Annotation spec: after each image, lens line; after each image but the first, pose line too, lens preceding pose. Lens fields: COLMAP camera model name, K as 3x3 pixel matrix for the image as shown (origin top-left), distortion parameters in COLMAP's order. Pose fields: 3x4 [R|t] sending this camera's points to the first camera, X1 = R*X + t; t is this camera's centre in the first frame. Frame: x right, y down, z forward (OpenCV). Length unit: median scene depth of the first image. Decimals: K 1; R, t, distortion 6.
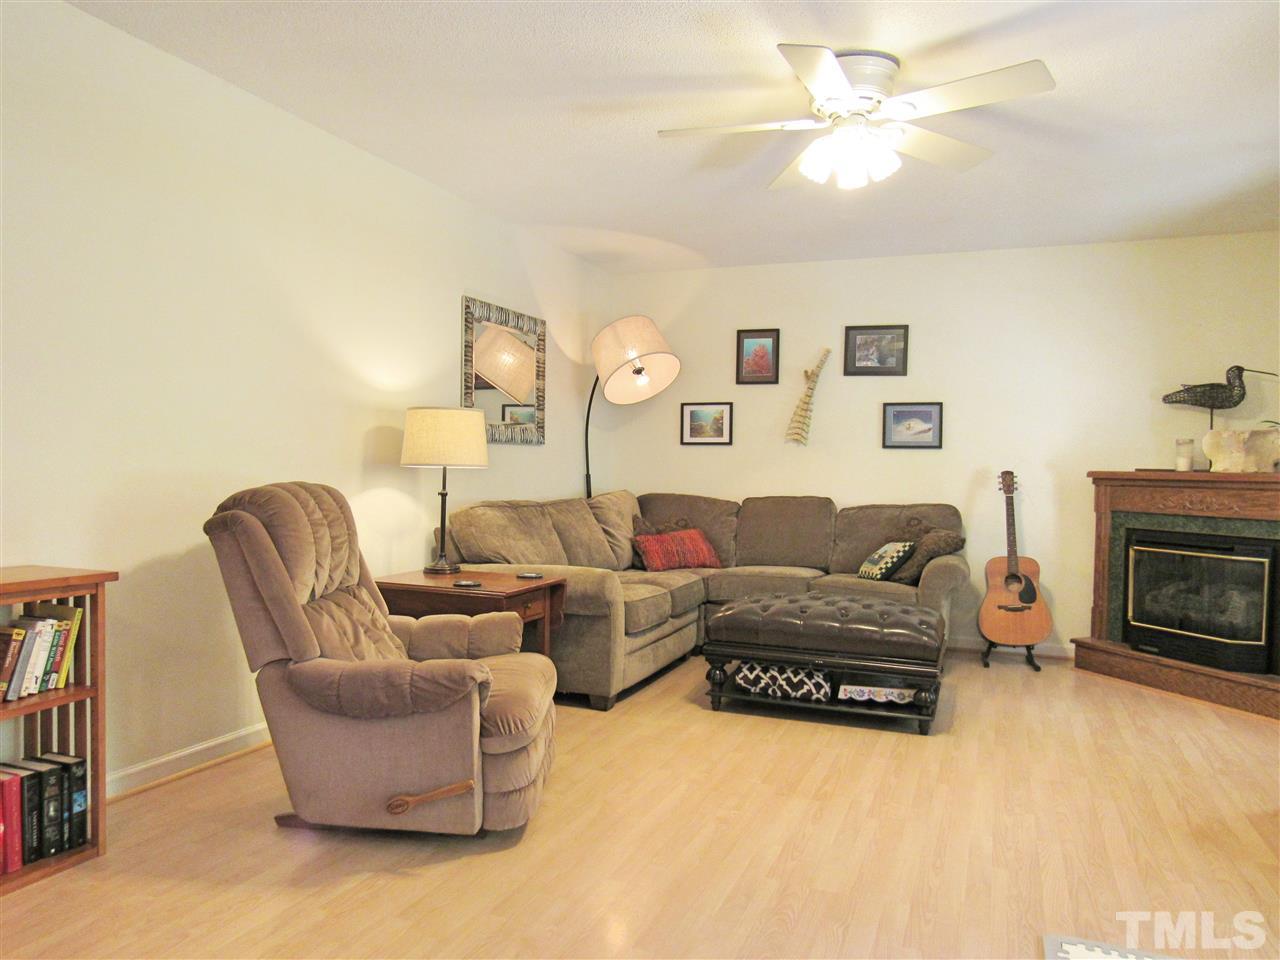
lens RADIAL K [[938.2, 0, 639.2], [0, 938.2, 484.5], [0, 0, 1]] dist [-0.015816, 0.007586]
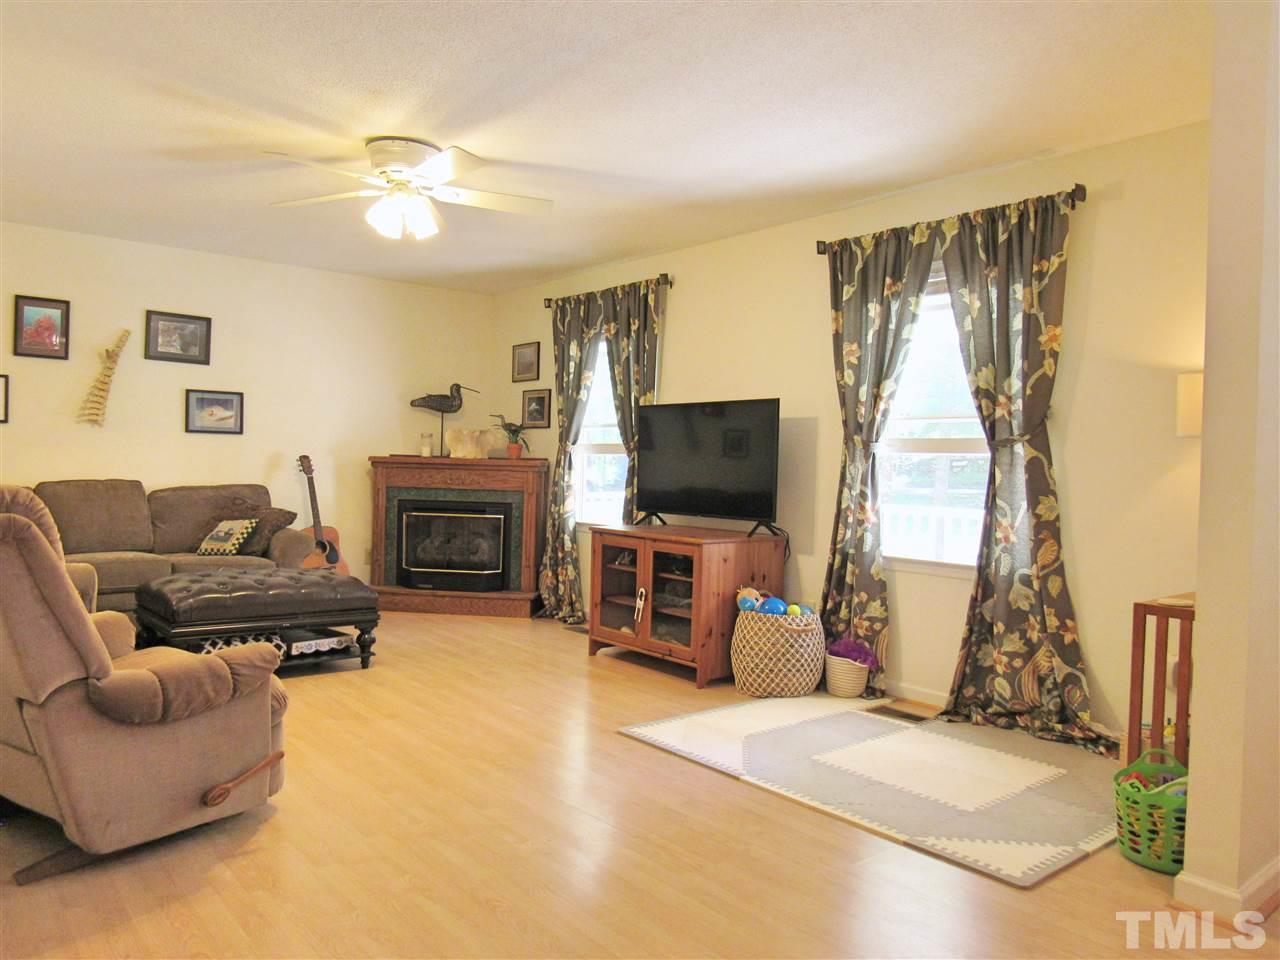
lens RADIAL K [[938.2, 0, 636.9], [0, 938.2, 478.9], [0, 0, 1]] dist [-0.015816, 0.007586]
pose [[0.473527, -0.016888, 0.880617, -0.490732], [-0.002365, 0.999788, 0.020445, -0.010568], [-0.880776, -0.011764, 0.473387, 0.068414]]
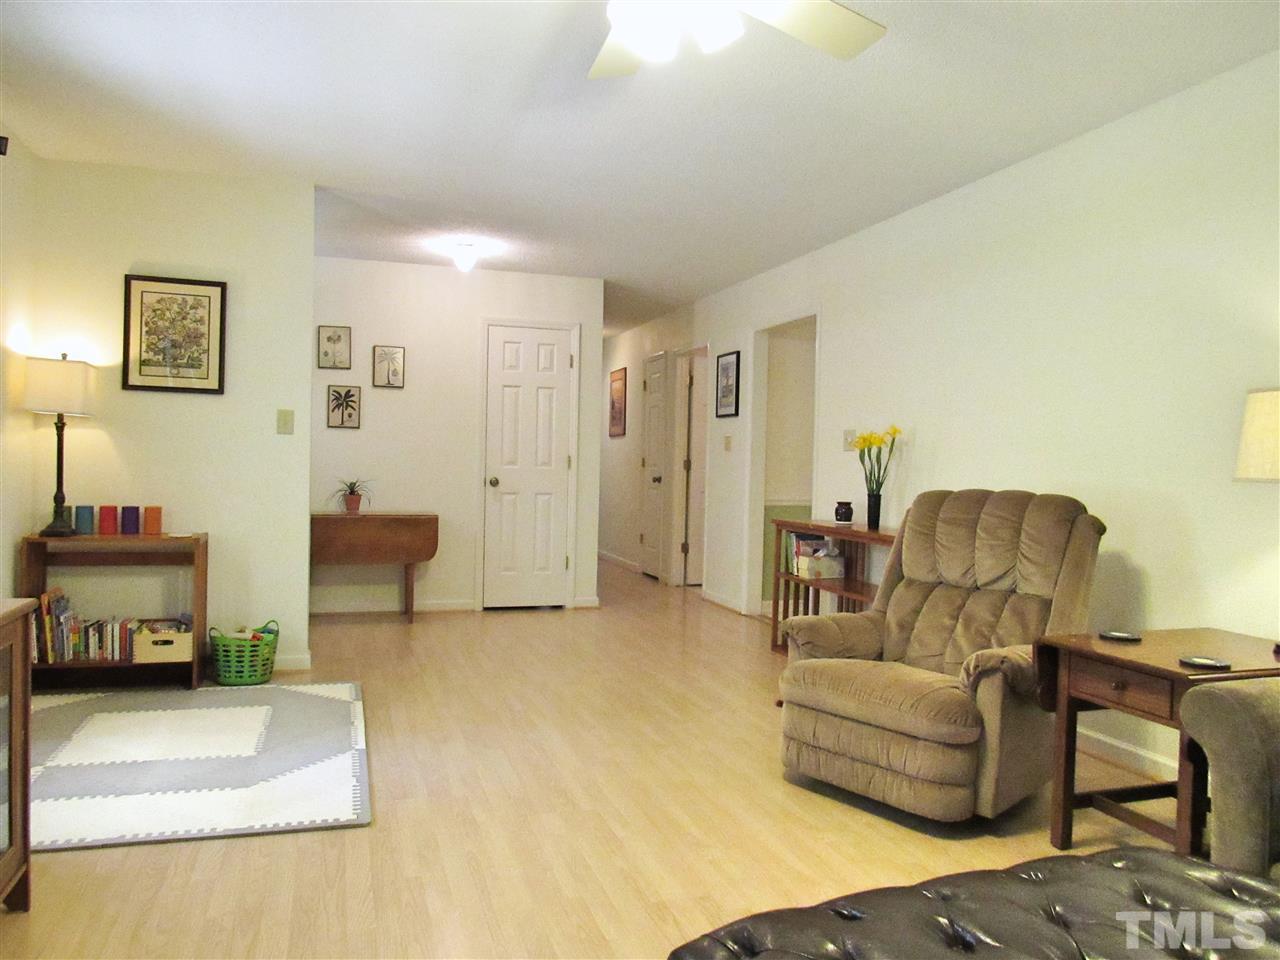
lens RADIAL K [[938.2, 0, 639.9], [0, 938.2, 480.1], [0, 0, 1]] dist [-0.015816, 0.007586]
pose [[-0.774440, -0.028128, -0.632022, 0.438110], [-0.057661, 0.997991, 0.026238, -0.013508], [0.630014, 0.056763, -0.774507, 0.993578]]
